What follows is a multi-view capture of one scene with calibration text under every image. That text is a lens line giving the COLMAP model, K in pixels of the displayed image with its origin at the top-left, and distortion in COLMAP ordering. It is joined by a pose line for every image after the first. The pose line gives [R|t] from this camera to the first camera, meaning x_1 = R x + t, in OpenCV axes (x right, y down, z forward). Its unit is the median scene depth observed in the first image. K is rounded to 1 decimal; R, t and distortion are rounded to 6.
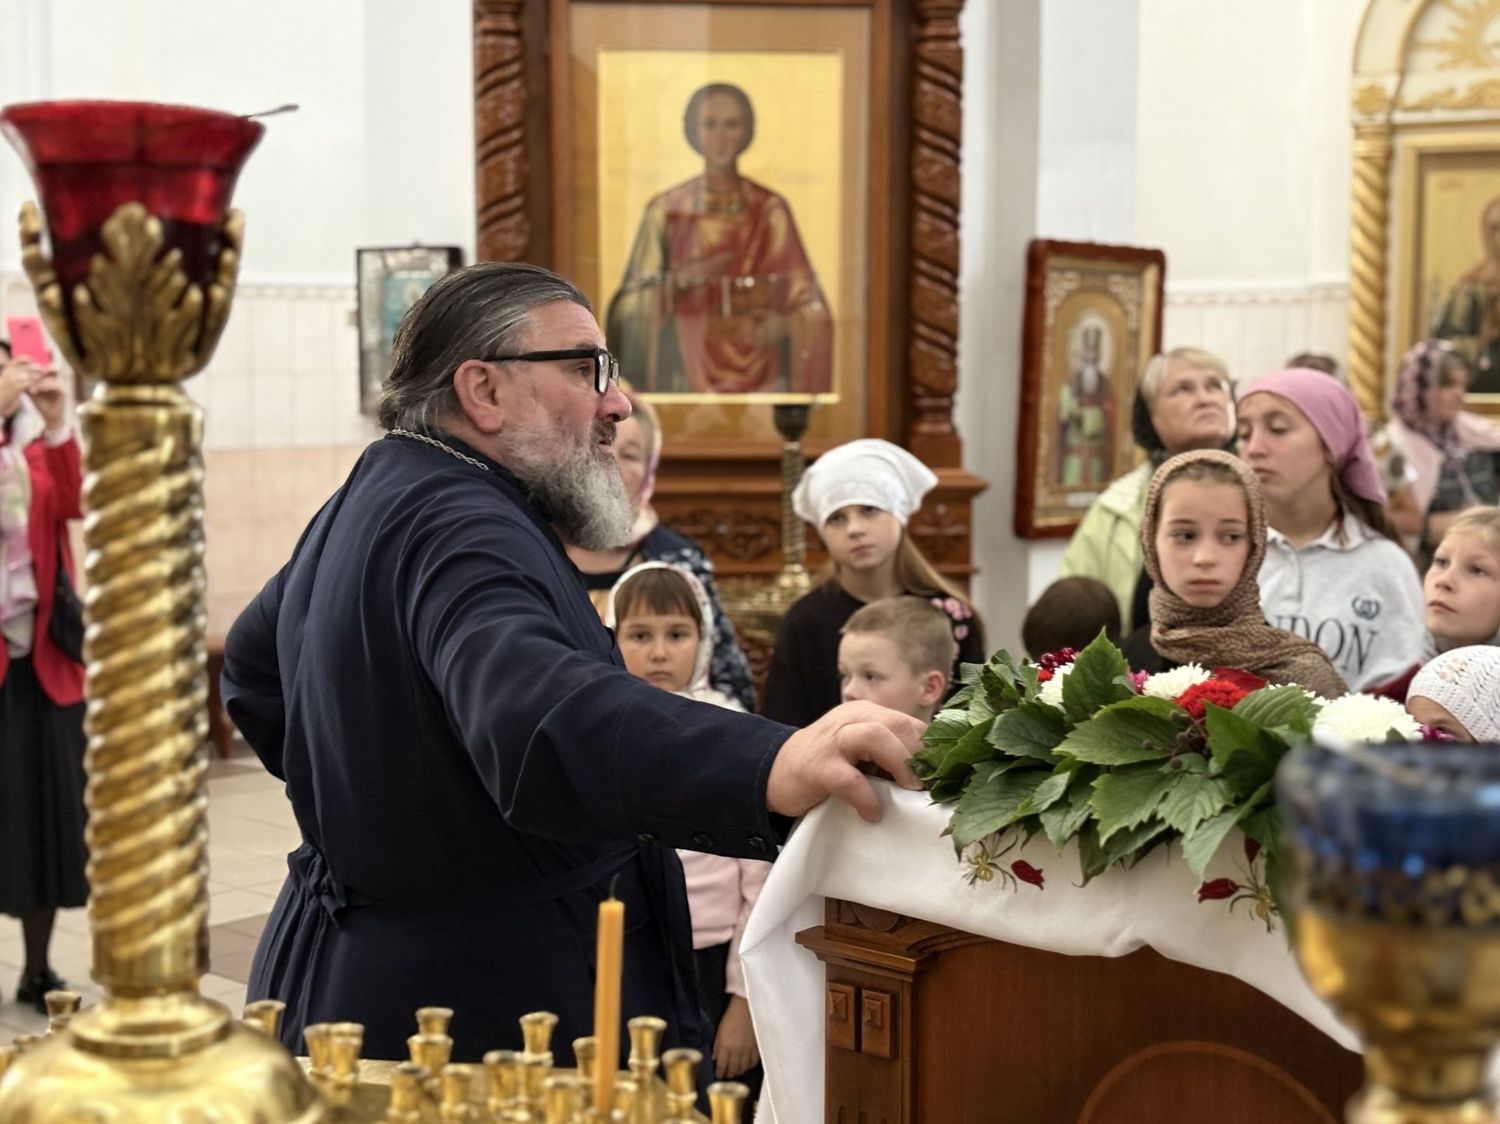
lens RADIAL K [[2086.3, 0, 749.6], [0, 2086.3, 561.8], [0, 0, 1]] dist [0.017568, 0.000000]
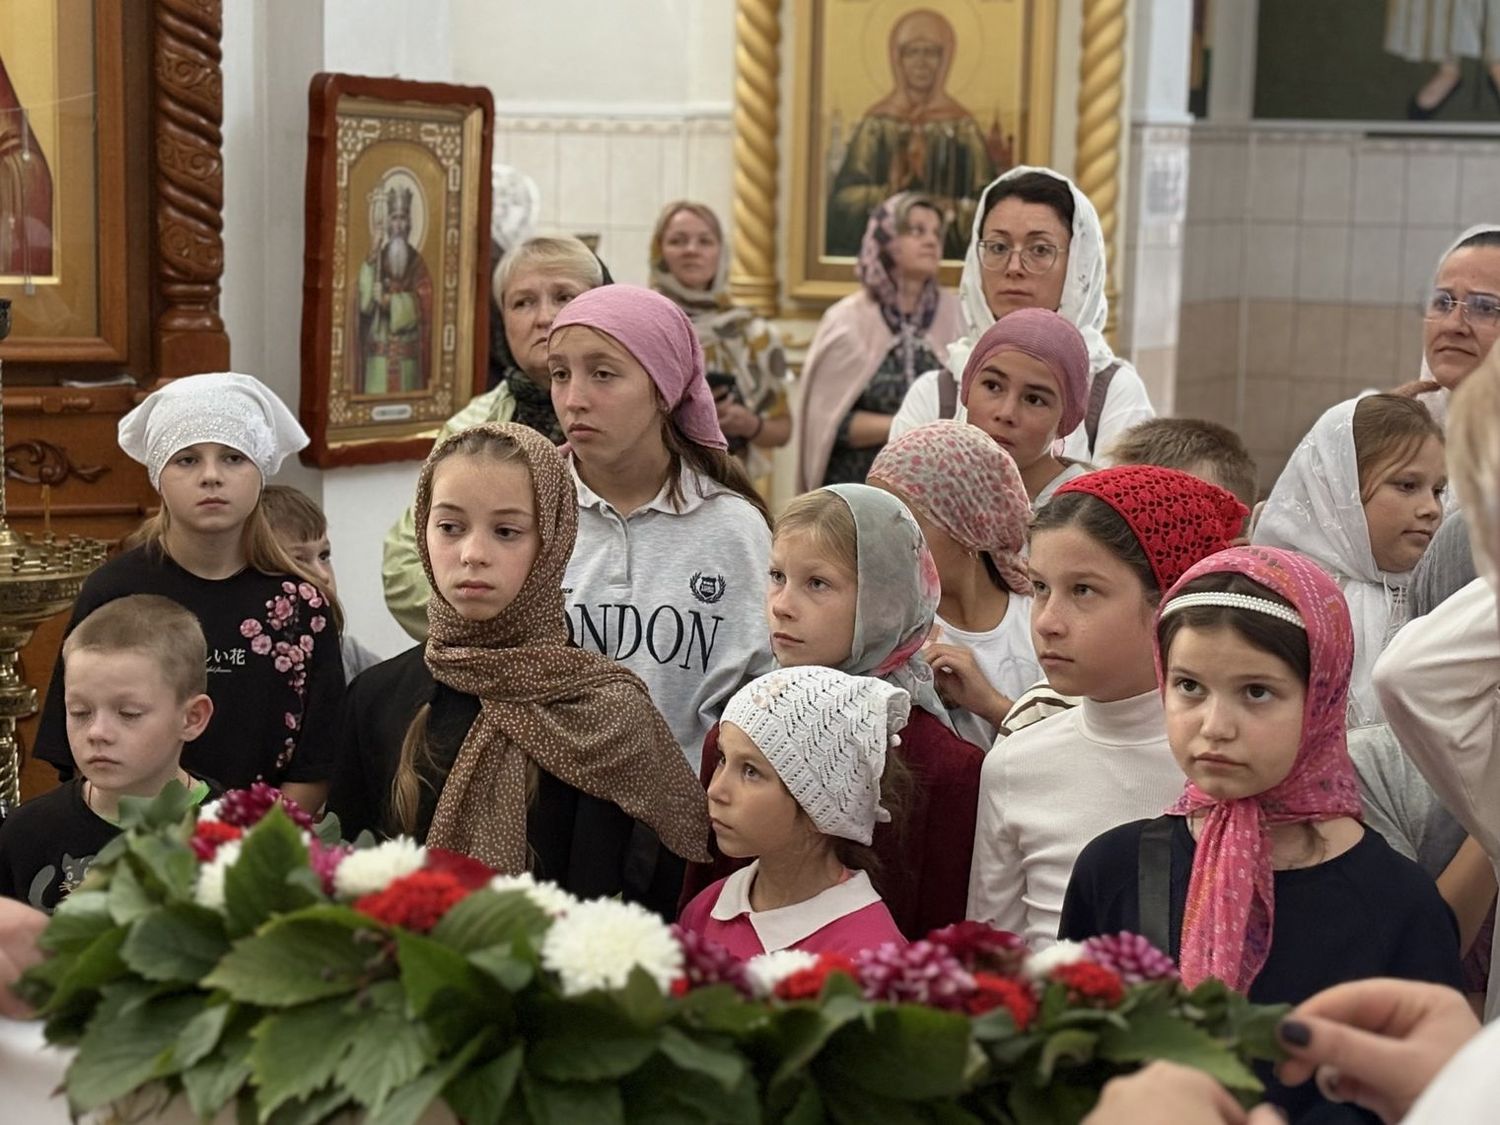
lens RADIAL K [[2086.3, 0, 749.7], [0, 2086.3, 562.6], [0, 0, 1]] dist [0.017568, 0.000000]
pose [[0.977119, -0.030752, 0.210461, 0.124397], [-0.014278, 0.977777, 0.209159, -0.142601], [-0.212216, -0.207378, 0.954965, 0.196384]]
